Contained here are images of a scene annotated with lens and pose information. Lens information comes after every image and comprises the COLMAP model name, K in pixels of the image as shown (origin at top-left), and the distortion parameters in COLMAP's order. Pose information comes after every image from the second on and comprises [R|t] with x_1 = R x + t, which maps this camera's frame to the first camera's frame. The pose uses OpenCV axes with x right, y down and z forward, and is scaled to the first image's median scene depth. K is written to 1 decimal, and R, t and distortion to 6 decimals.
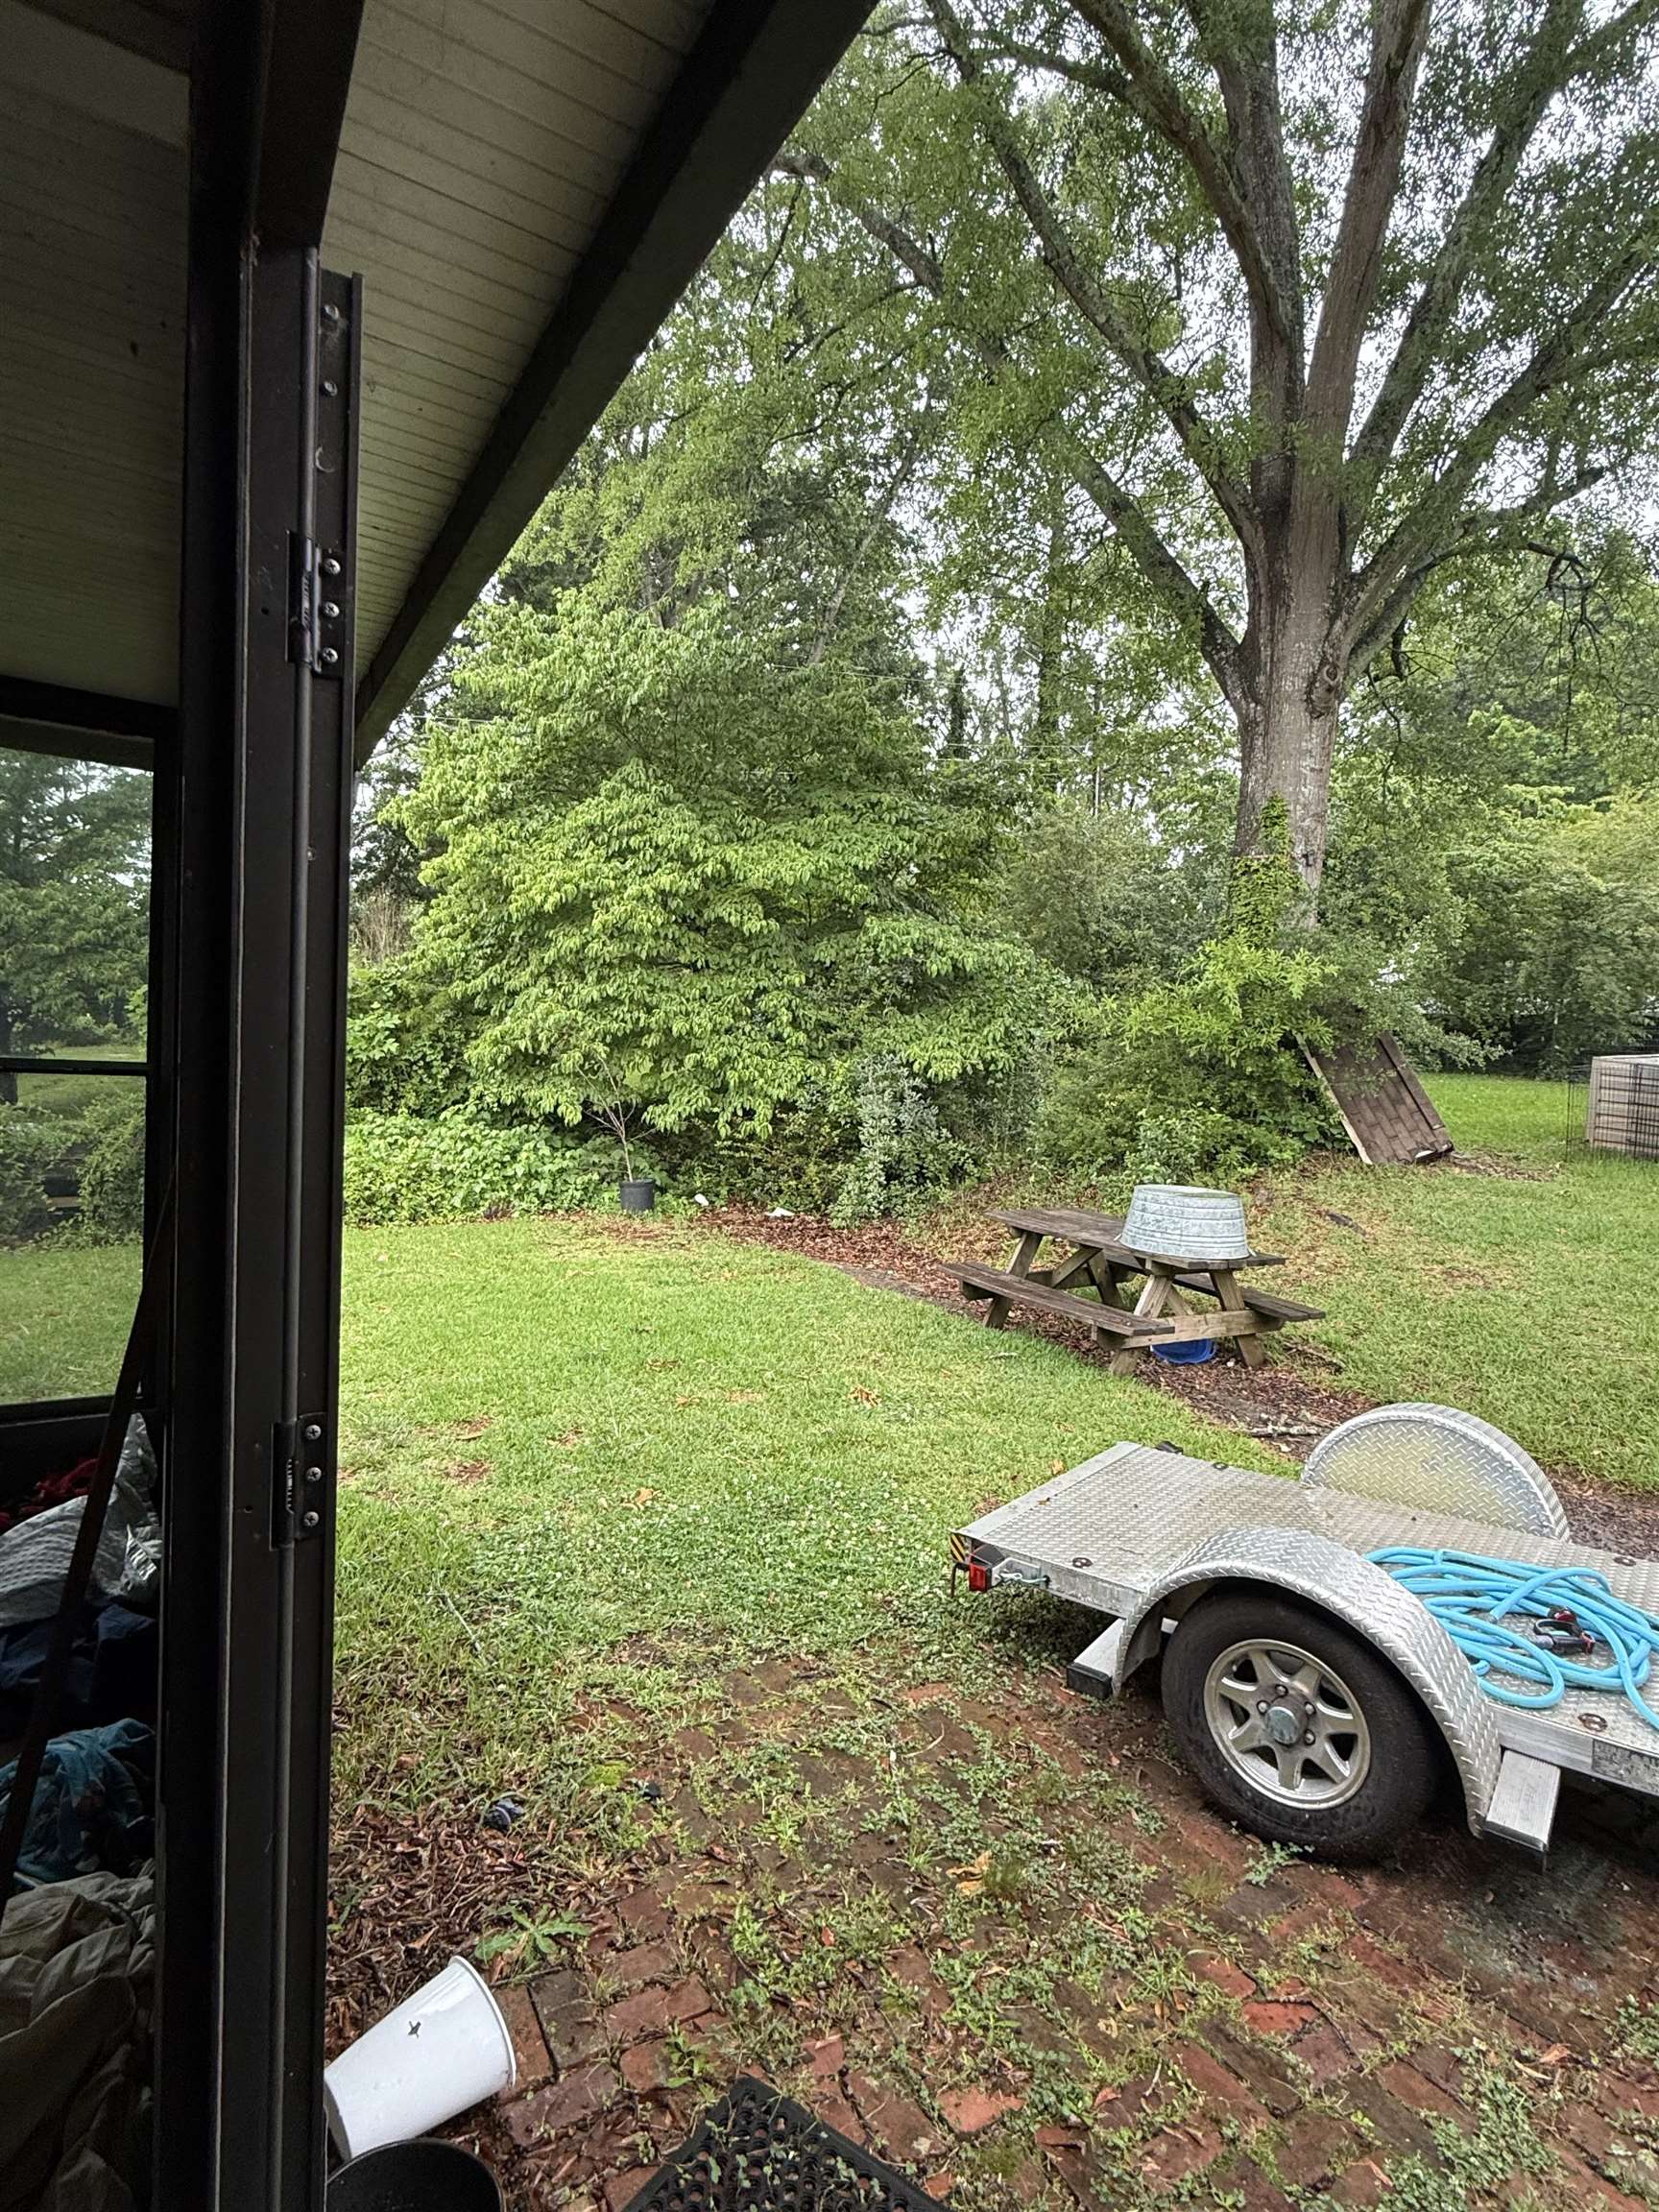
lens RADIAL K [[1123.3, 0, 826.1], [0, 1123.3, 1097.8], [0, 0, 1]] dist [0.000311, 0.000554]
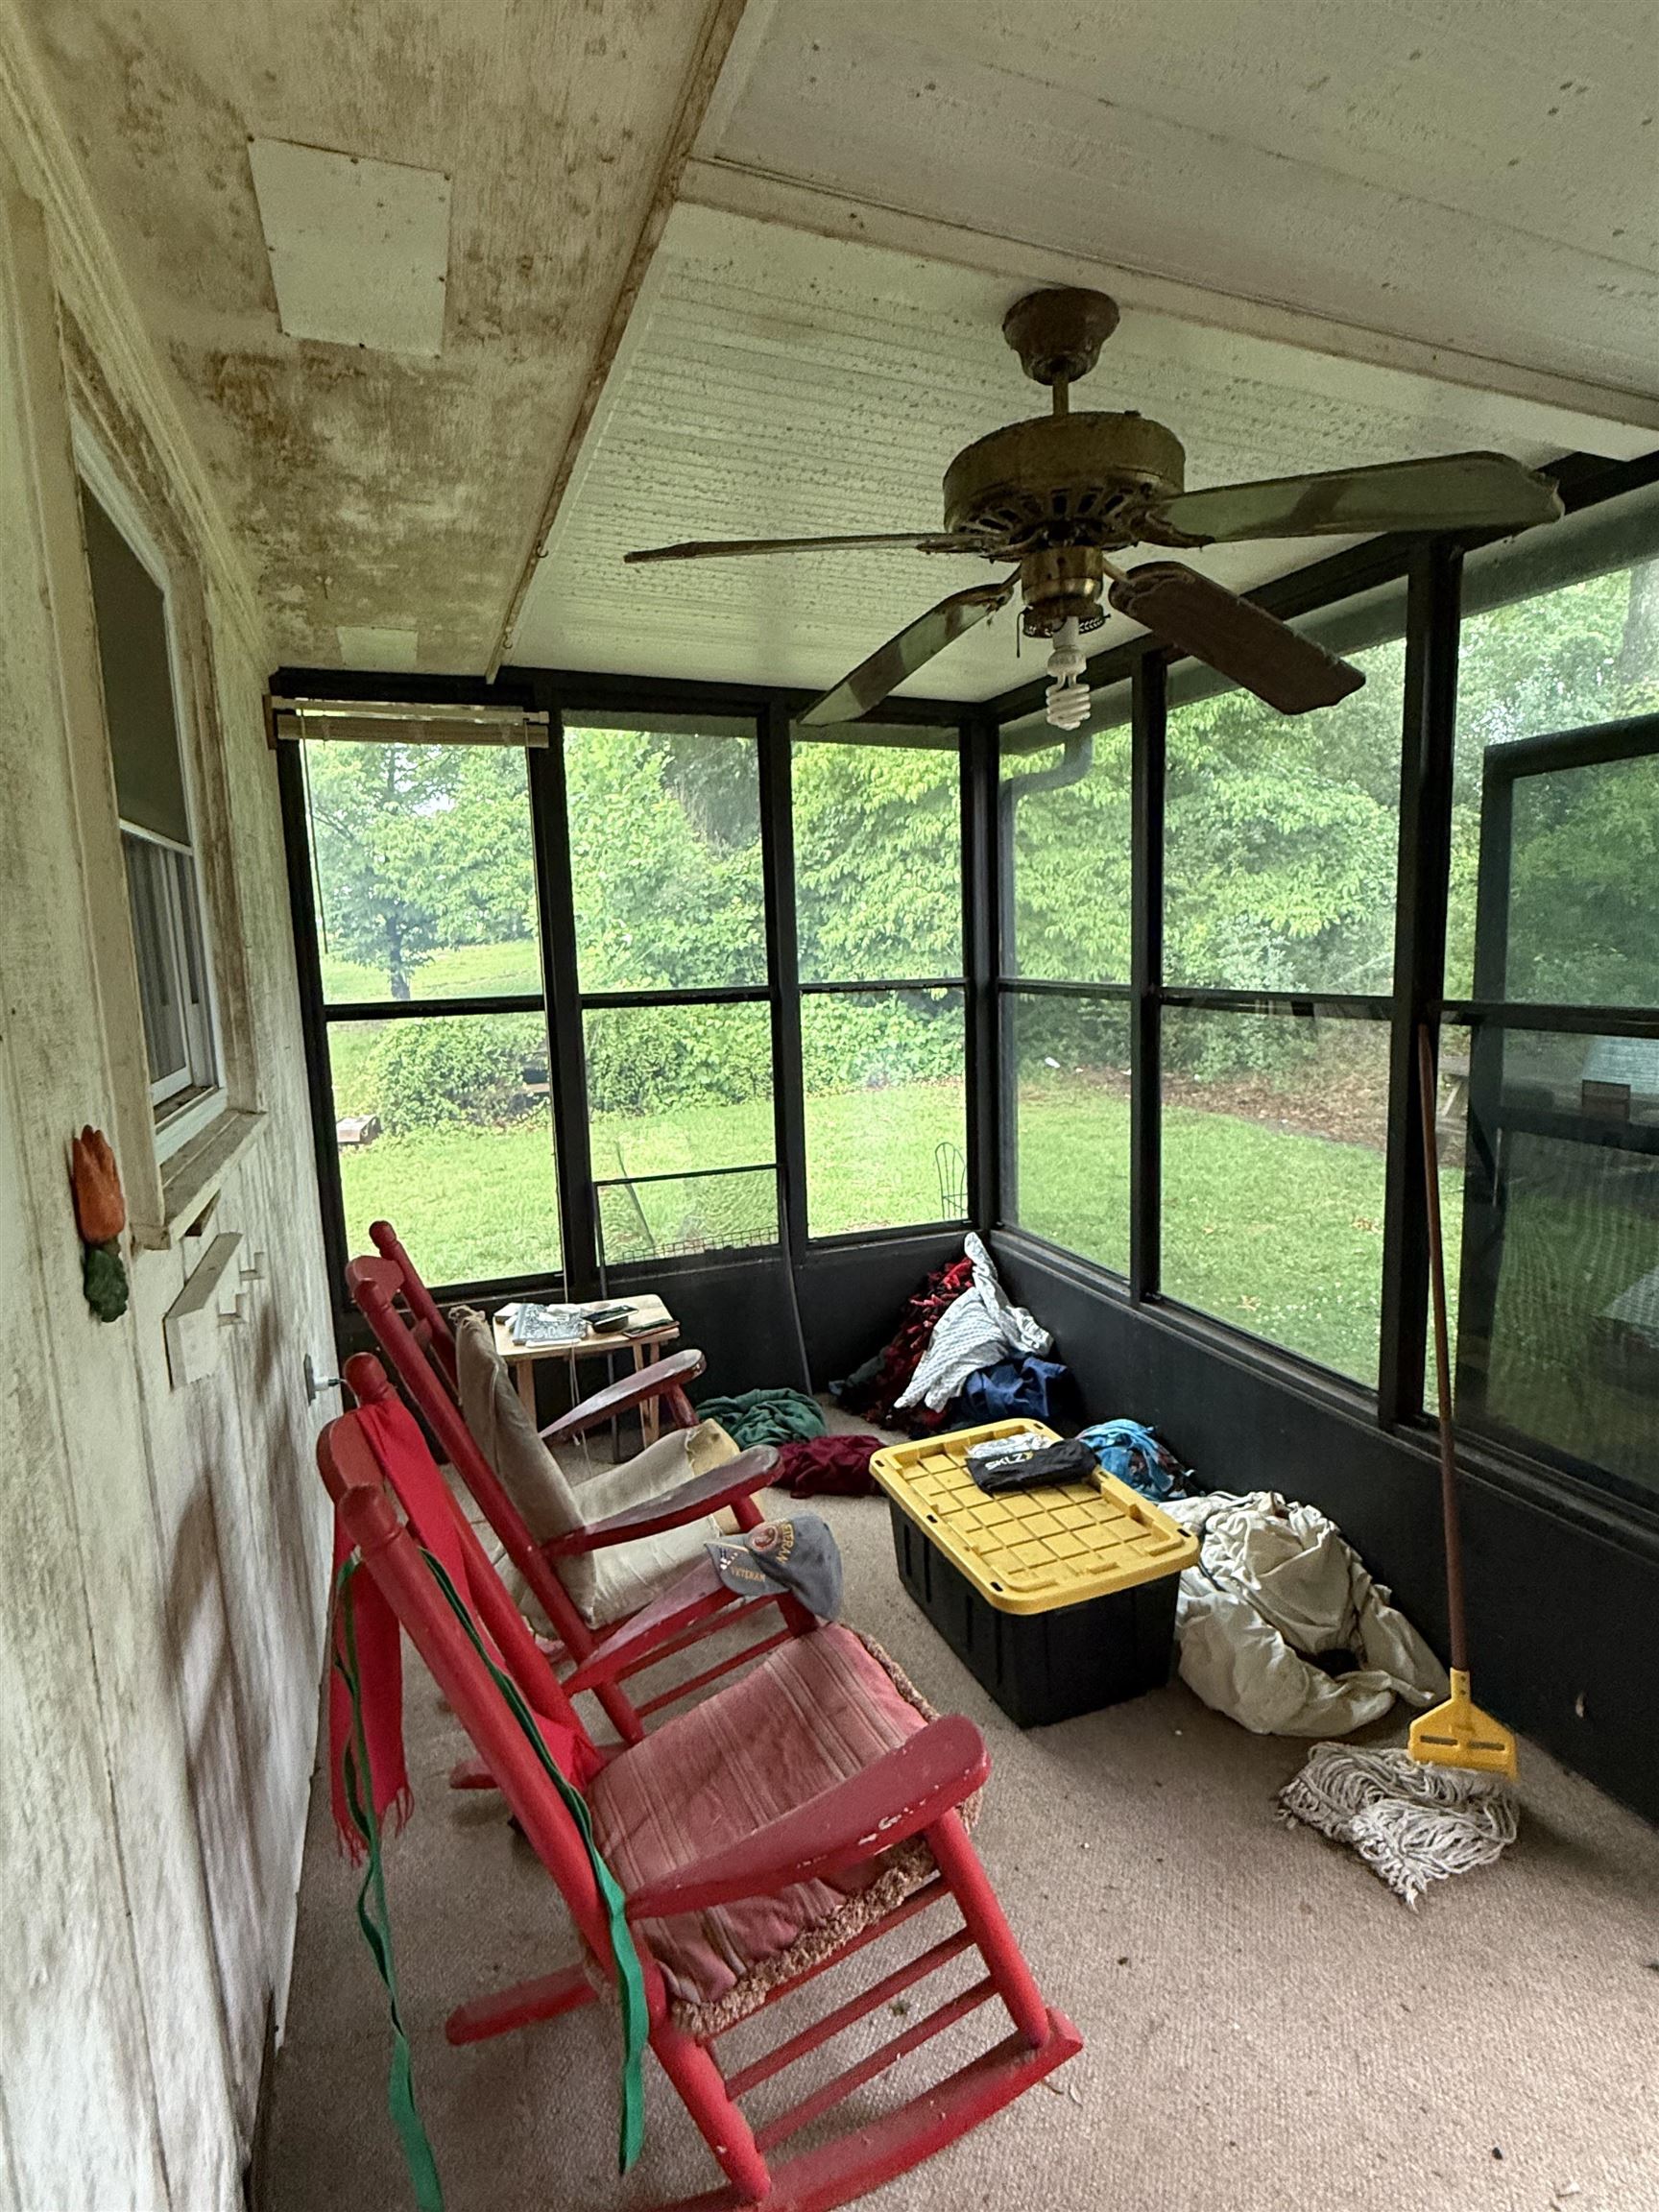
lens RADIAL K [[1123.3, 0, 829.9], [0, 1123.3, 1112.3], [0, 0, 1]] dist [0.000311, 0.000554]
pose [[0.985214, -0.037906, -0.167085, -0.151335], [0.060399, 0.989452, 0.131665, -0.017535], [0.160331, -0.139810, 0.977112, -0.100656]]
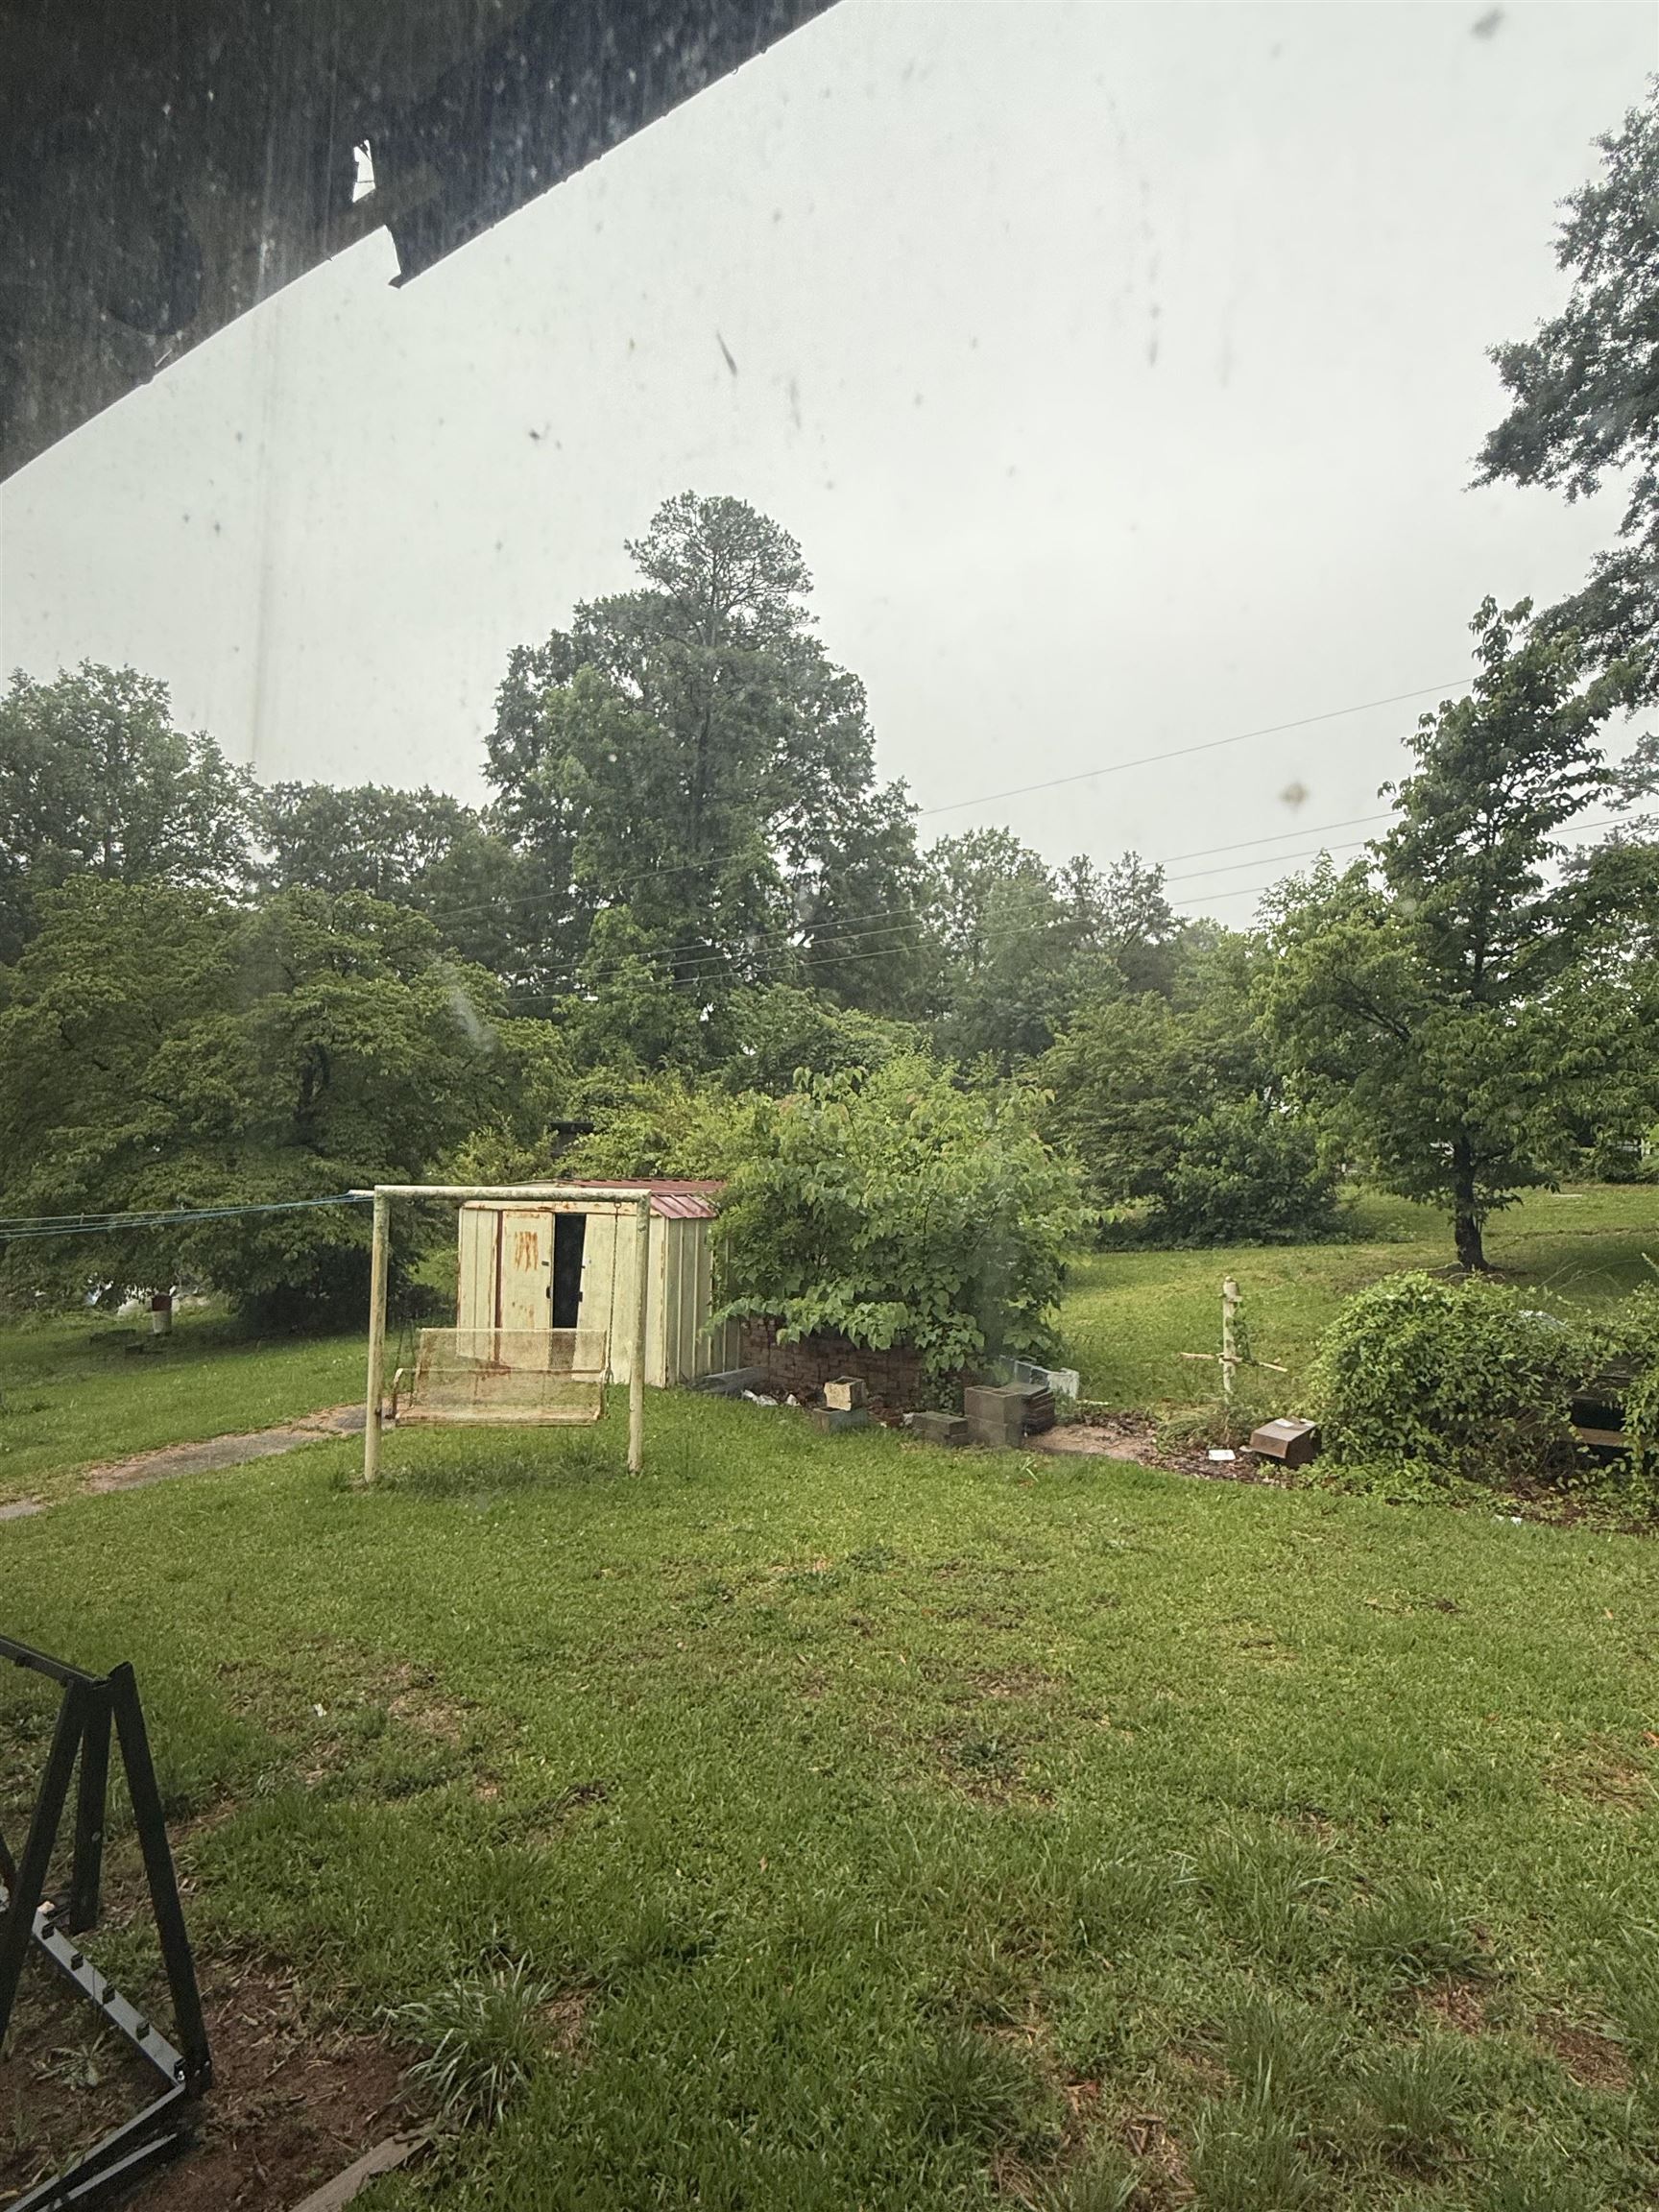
lens RADIAL K [[1123.3, 0, 831.9], [0, 1123.3, 1104.0], [0, 0, 1]] dist [0.000311, 0.000554]
pose [[0.435781, -0.069429, -0.897371, -0.218376], [-0.025648, 0.995658, -0.089489, -0.032779], [0.899687, 0.062013, 0.432108, 0.231115]]
